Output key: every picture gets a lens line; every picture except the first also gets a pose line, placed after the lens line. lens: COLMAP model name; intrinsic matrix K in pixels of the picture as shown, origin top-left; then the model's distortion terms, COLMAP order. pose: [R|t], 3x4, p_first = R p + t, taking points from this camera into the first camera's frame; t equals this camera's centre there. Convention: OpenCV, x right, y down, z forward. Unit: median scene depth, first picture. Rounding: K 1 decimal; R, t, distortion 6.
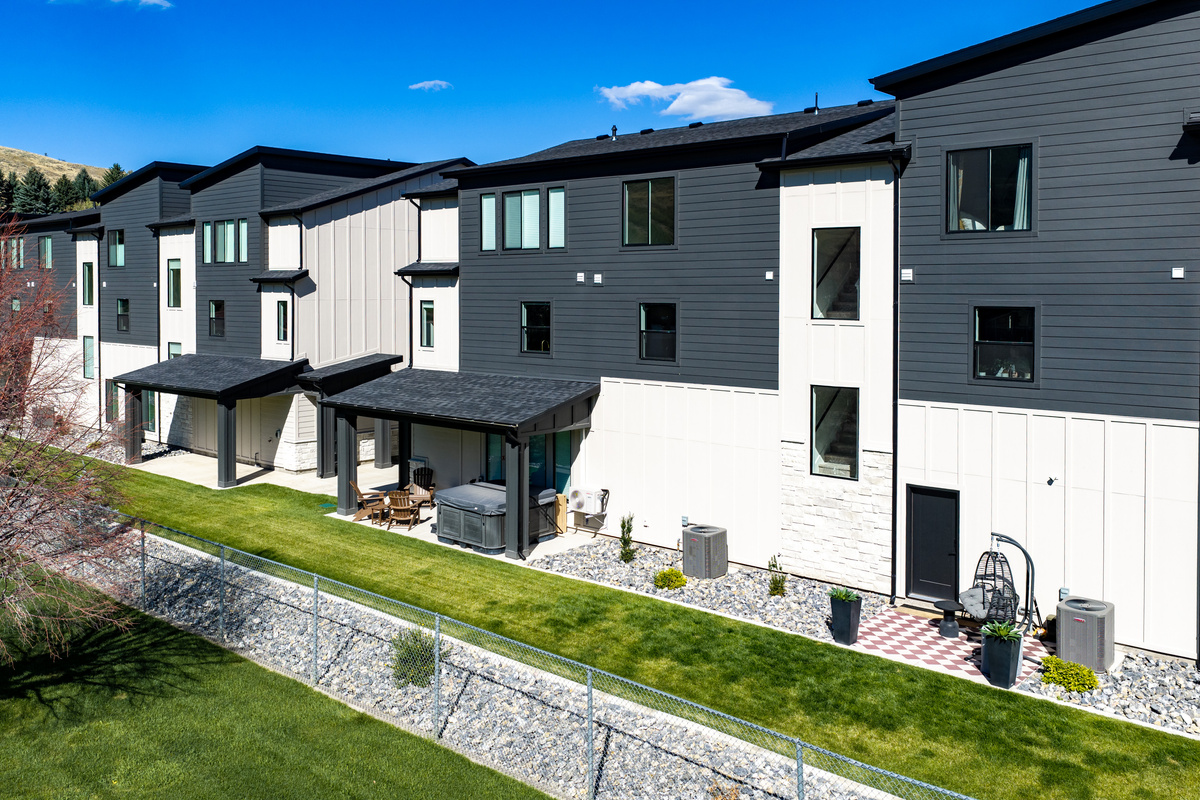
lens RADIAL K [[1010.9, 0, 566.9], [0, 1010.9, 332.2], [0, 0, 1]] dist [-0.001886, -0.002596]
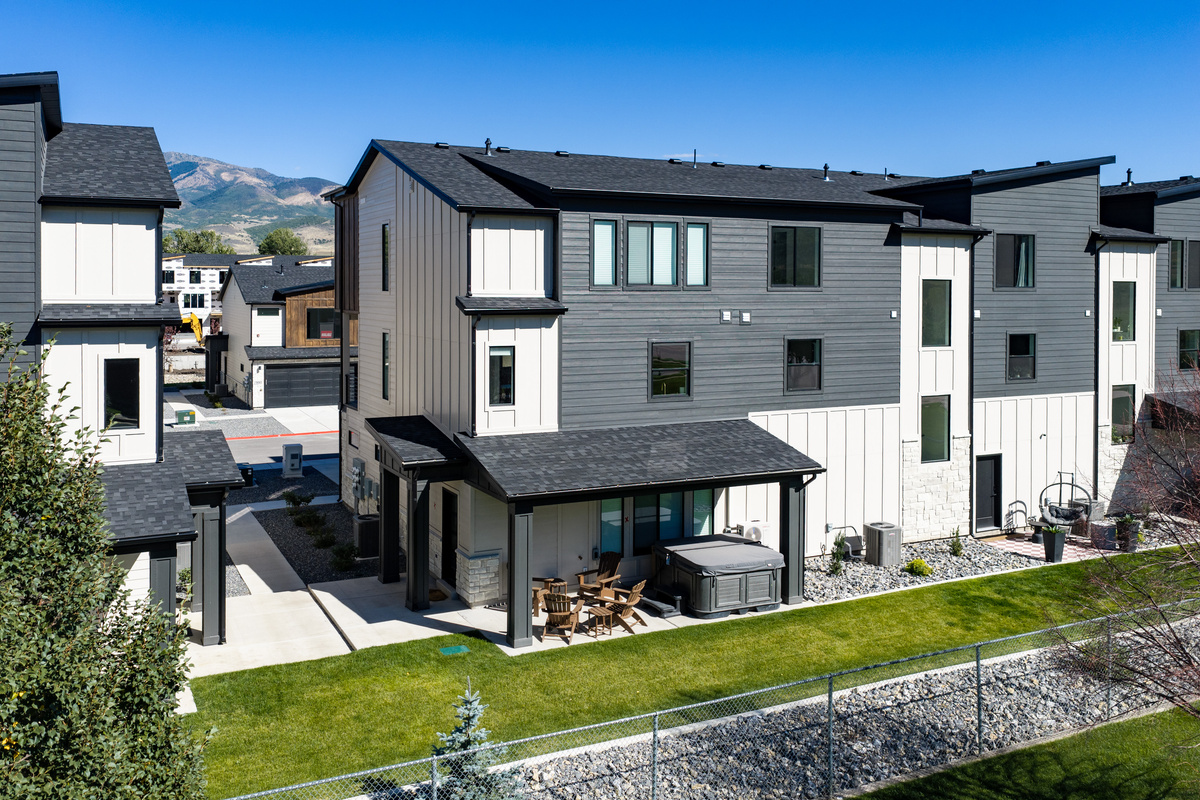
lens RADIAL K [[1010.9, 0, 566.9], [0, 1010.9, 332.2], [0, 0, 1]] dist [-0.001886, -0.002596]
pose [[0.380782, -0.007656, 0.924633, -1.066103], [0.055740, 0.998337, -0.014688, -0.035563], [-0.922983, 0.057132, 0.380576, 0.842920]]
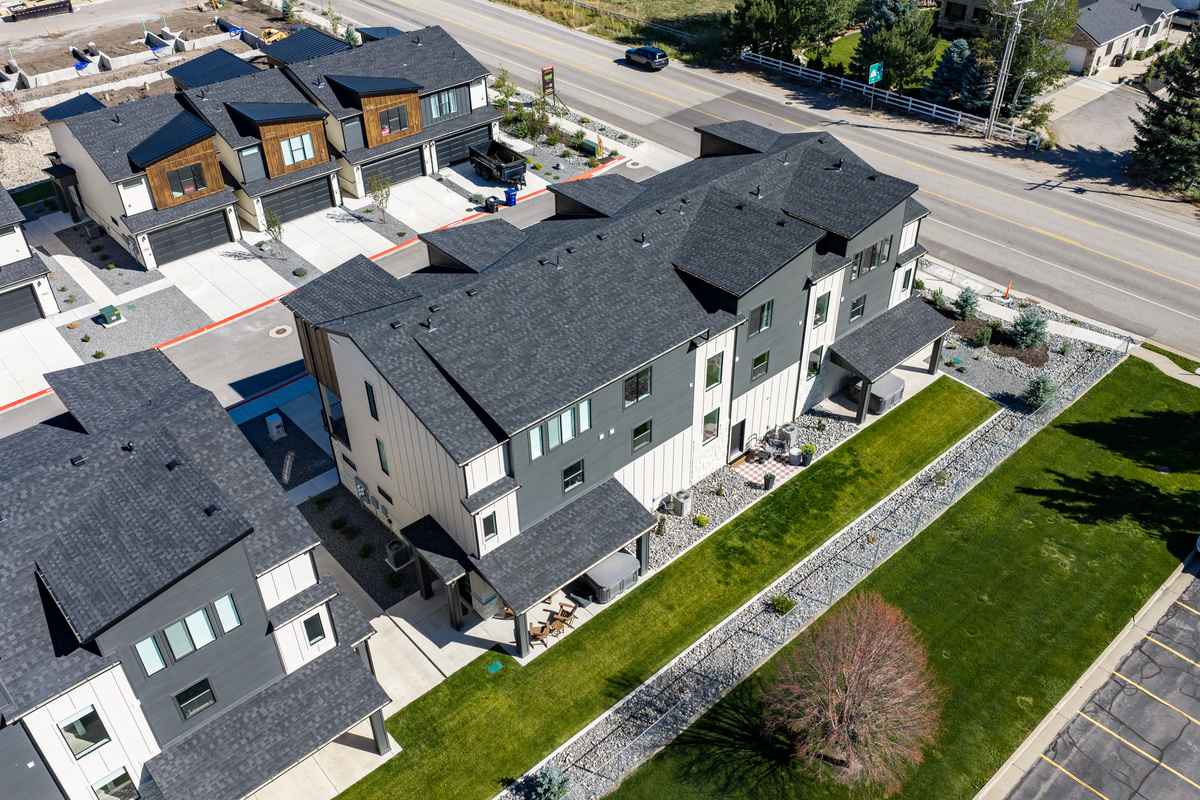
lens RADIAL K [[991.0, 0, 600.0], [0, 991.0, 400.0], [0, 0, 1]] dist [0.012452, 0.001734]
pose [[0.106641, -0.587146, 0.802426, -1.421265], [0.081572, 0.809474, 0.581462, -1.183628], [-0.990946, 0.003448, 0.134218, 0.855249]]
